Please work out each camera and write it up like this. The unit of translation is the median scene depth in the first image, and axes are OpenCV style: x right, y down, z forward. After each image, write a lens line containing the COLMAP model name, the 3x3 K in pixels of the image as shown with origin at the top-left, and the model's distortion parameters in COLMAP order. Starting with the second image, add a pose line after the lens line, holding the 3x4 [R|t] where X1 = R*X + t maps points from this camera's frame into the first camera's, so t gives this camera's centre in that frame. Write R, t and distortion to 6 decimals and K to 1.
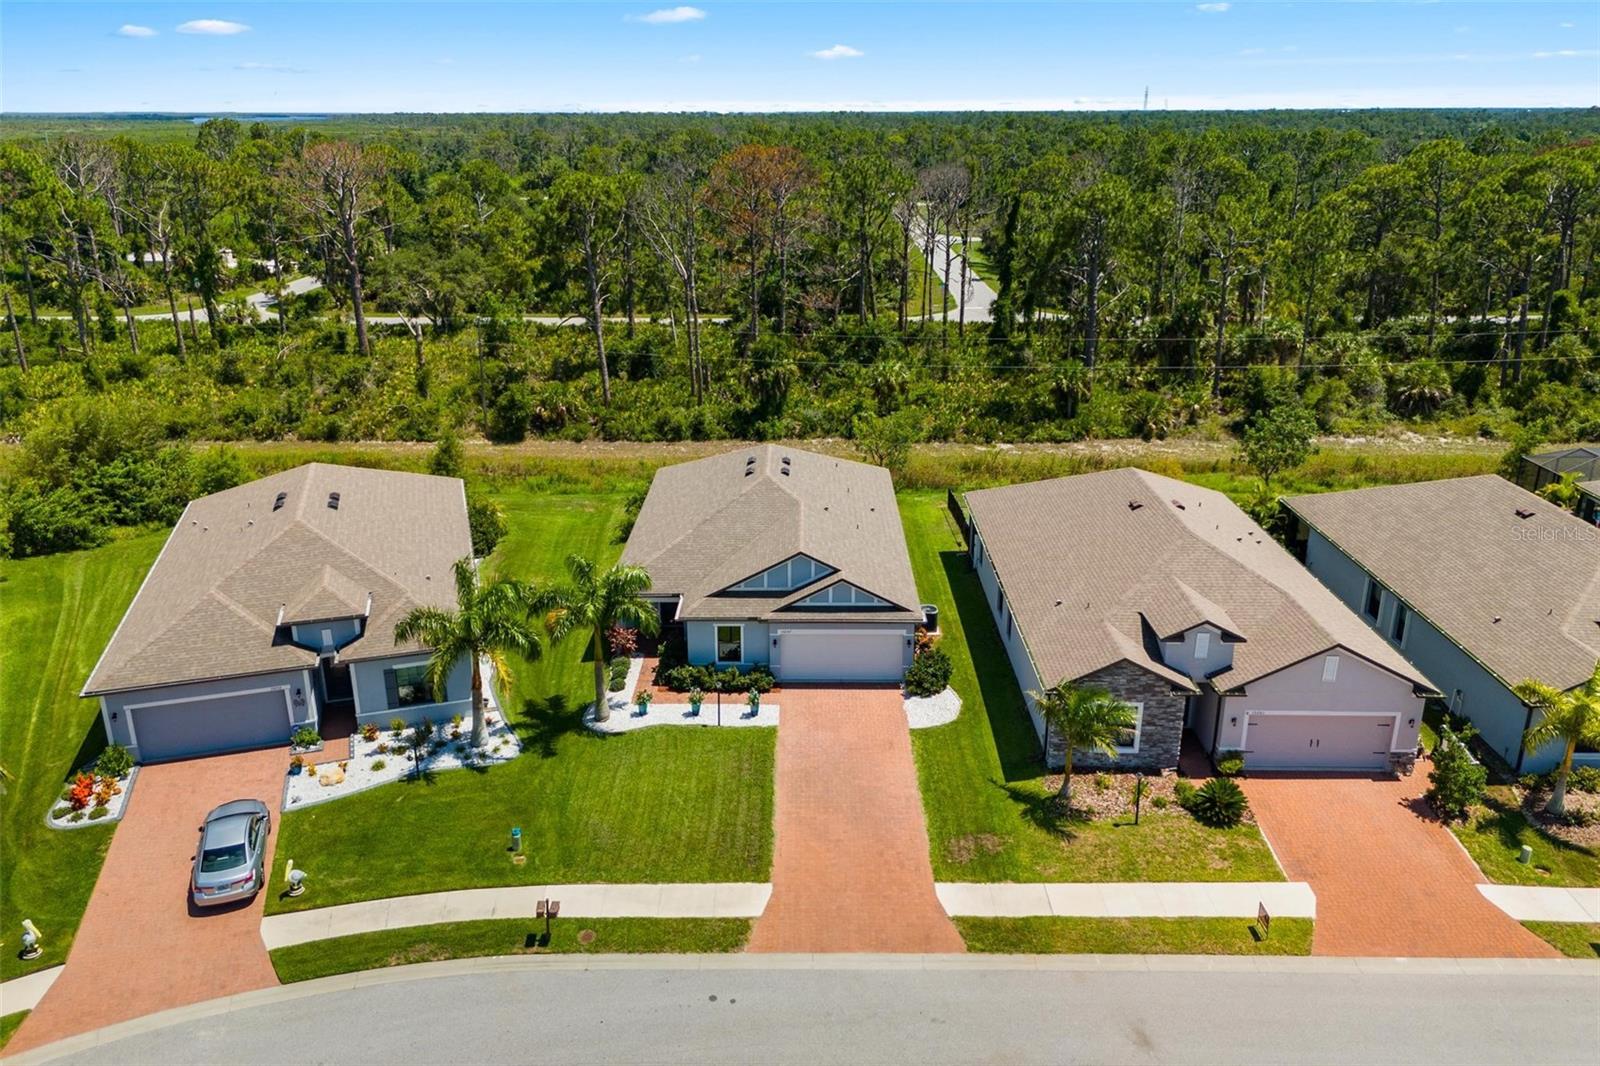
lens RADIAL K [[1185.0, 0, 792.5], [0, 1185.0, 532.6], [0, 0, 1]] dist [0.111704, -0.155472]
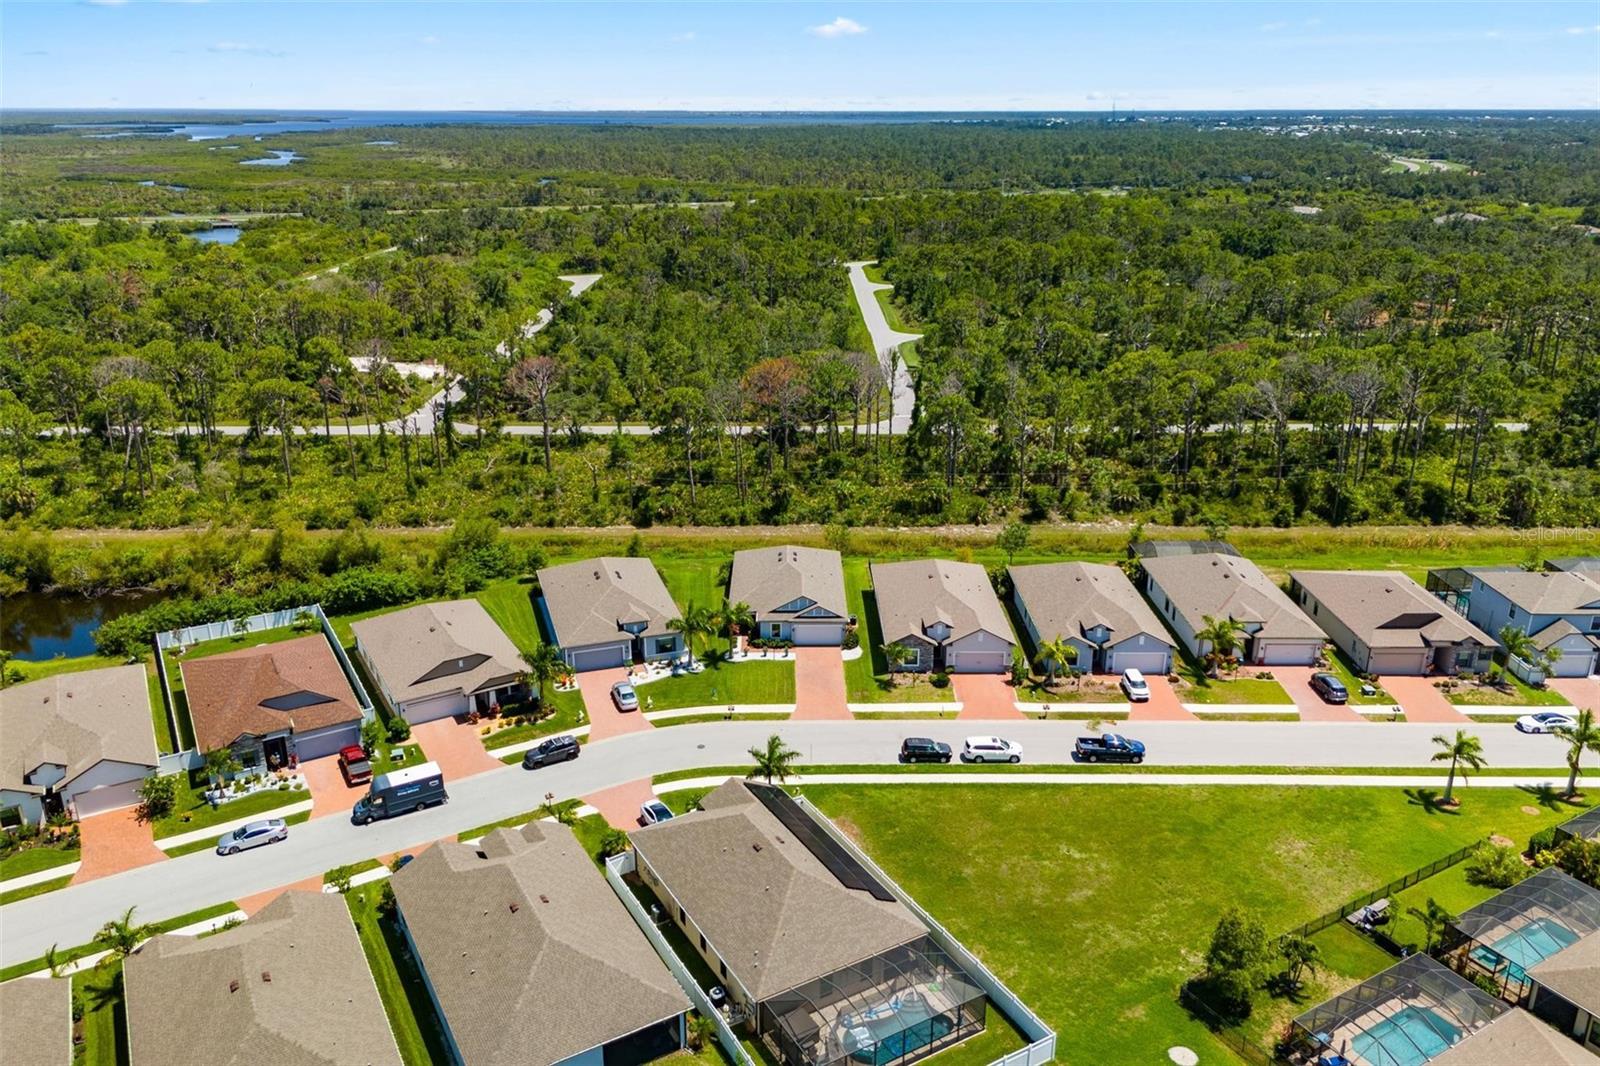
lens RADIAL K [[1185.0, 0, 792.5], [0, 1185.0, 532.6], [0, 0, 1]] dist [0.111704, -0.155472]
pose [[0.999850, -0.003895, 0.016853, -0.059329], [0.003820, 0.999983, 0.004470, -0.134656], [-0.016870, -0.004405, 0.999848, -1.624282]]
